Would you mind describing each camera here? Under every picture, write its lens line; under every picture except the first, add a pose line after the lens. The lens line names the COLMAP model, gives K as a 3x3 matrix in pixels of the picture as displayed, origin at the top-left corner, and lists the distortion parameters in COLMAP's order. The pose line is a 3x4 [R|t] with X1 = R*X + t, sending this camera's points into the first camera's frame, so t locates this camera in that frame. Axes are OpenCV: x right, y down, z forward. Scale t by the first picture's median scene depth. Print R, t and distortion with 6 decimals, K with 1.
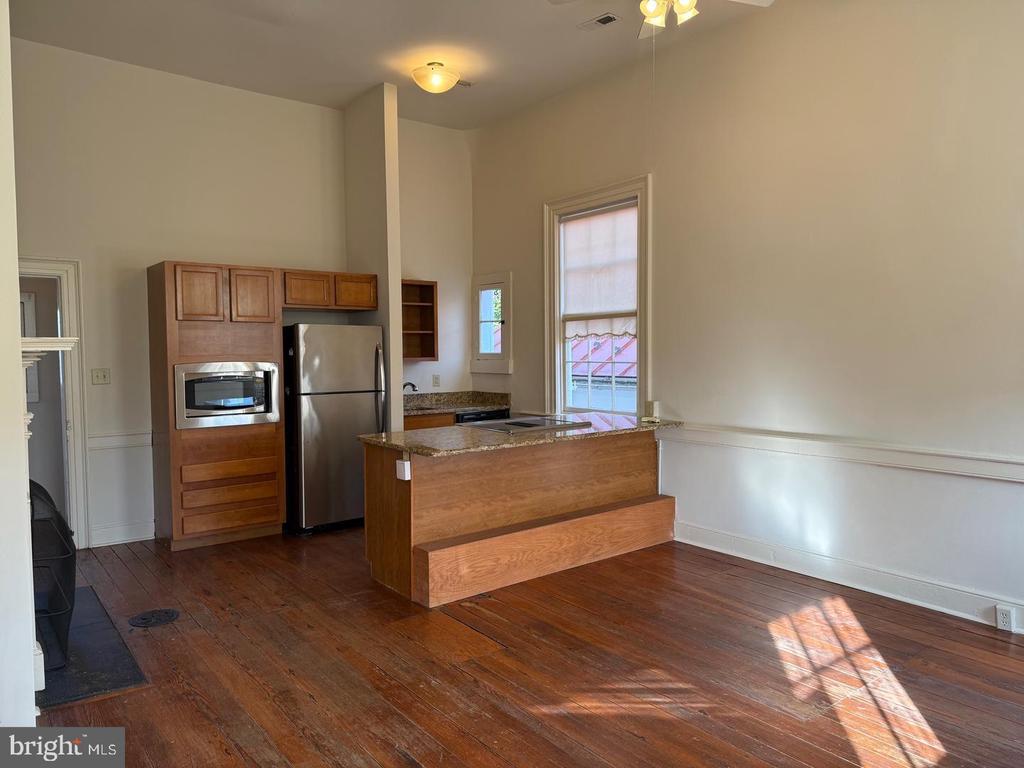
lens RADIAL K [[705.2, 0, 512.0], [0, 705.2, 384.0], [0, 0, 1]] dist [0.175086, -0.249559]
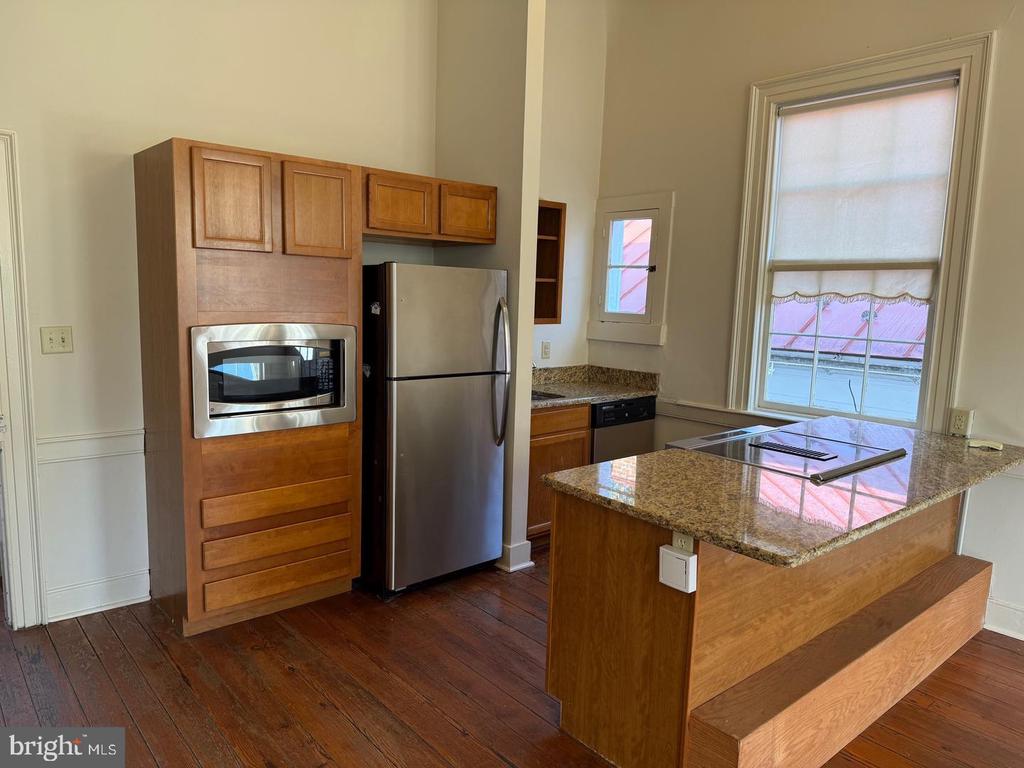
lens RADIAL K [[709.4, 0, 512.0], [0, 709.4, 384.0], [0, 0, 1]] dist [0.123454, -0.150302]
pose [[0.997819, 0.030098, 0.058752, -0.223621], [-0.034775, 0.996166, 0.080270, -0.032947], [-0.056111, -0.082138, 0.995040, 0.376624]]
